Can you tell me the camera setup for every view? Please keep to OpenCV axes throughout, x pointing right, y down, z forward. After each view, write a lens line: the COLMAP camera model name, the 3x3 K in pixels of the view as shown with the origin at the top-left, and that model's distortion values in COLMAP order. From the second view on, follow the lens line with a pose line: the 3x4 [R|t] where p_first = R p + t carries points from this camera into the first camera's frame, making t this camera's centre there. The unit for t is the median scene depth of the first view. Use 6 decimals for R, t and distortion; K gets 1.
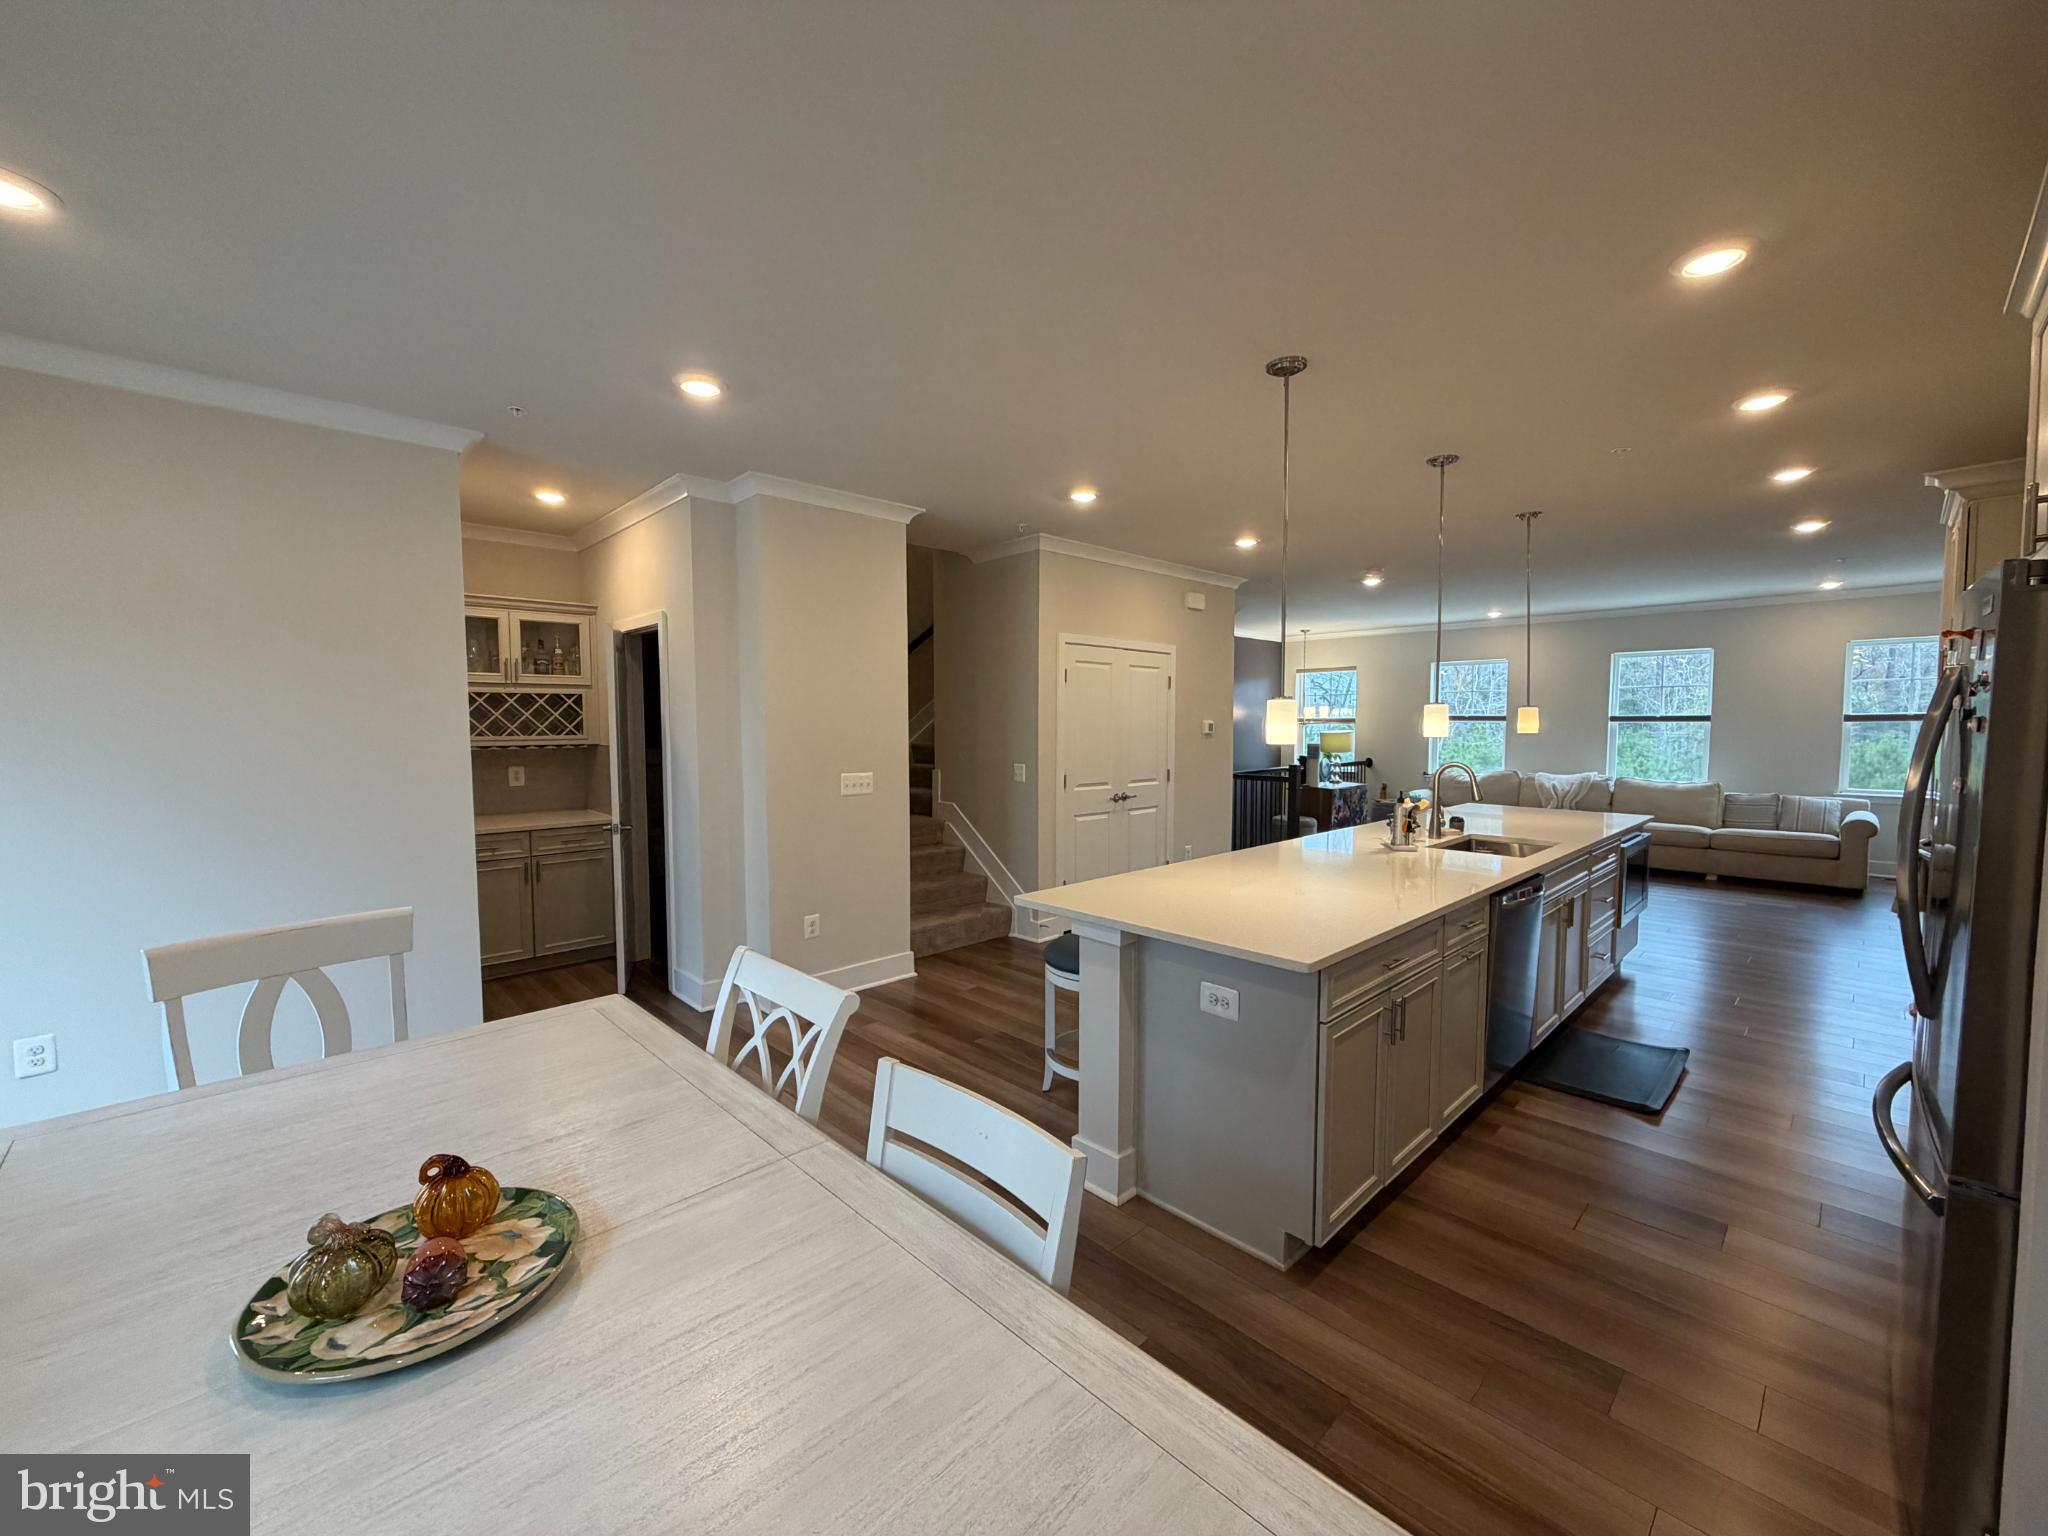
lens RADIAL K [[815.5, 0, 1020.2], [0, 815.5, 762.3], [0, 0, 1]] dist [-0.000176, -0.000143]
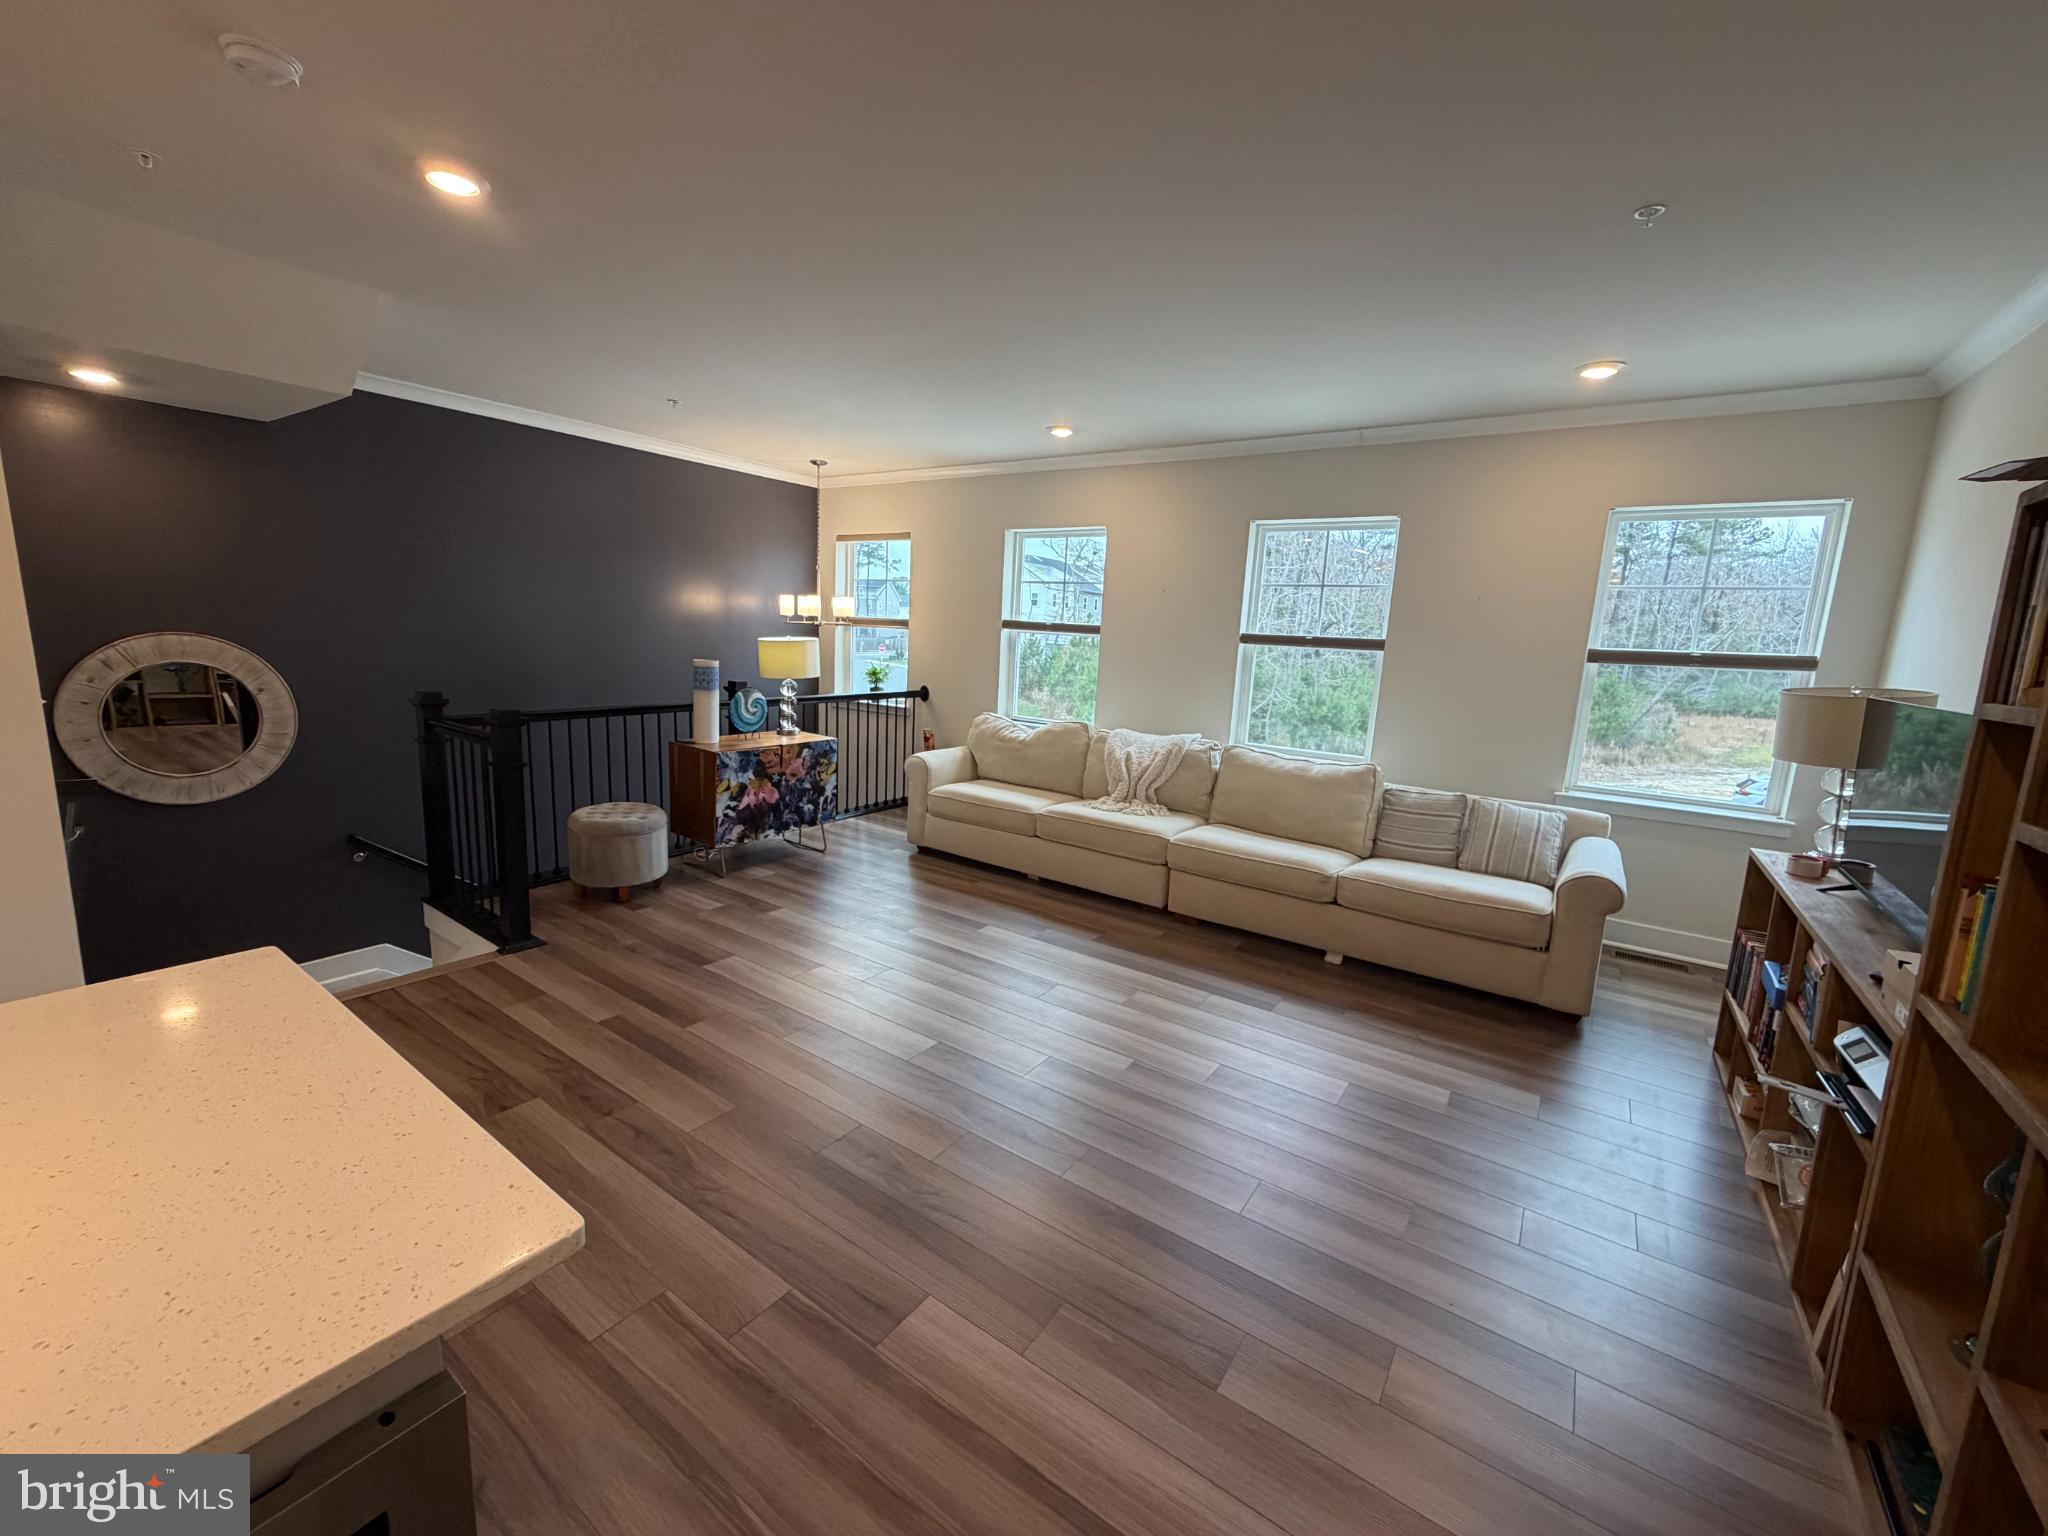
lens RADIAL K [[815.5, 0, 1027.5], [0, 815.5, 766.0], [0, 0, 1]] dist [-0.000176, -0.000143]
pose [[0.978256, 0.014182, 0.206914, 0.486094], [-0.039862, 0.991916, 0.120474, -0.028967], [-0.203533, -0.126103, 0.970913, 0.490247]]
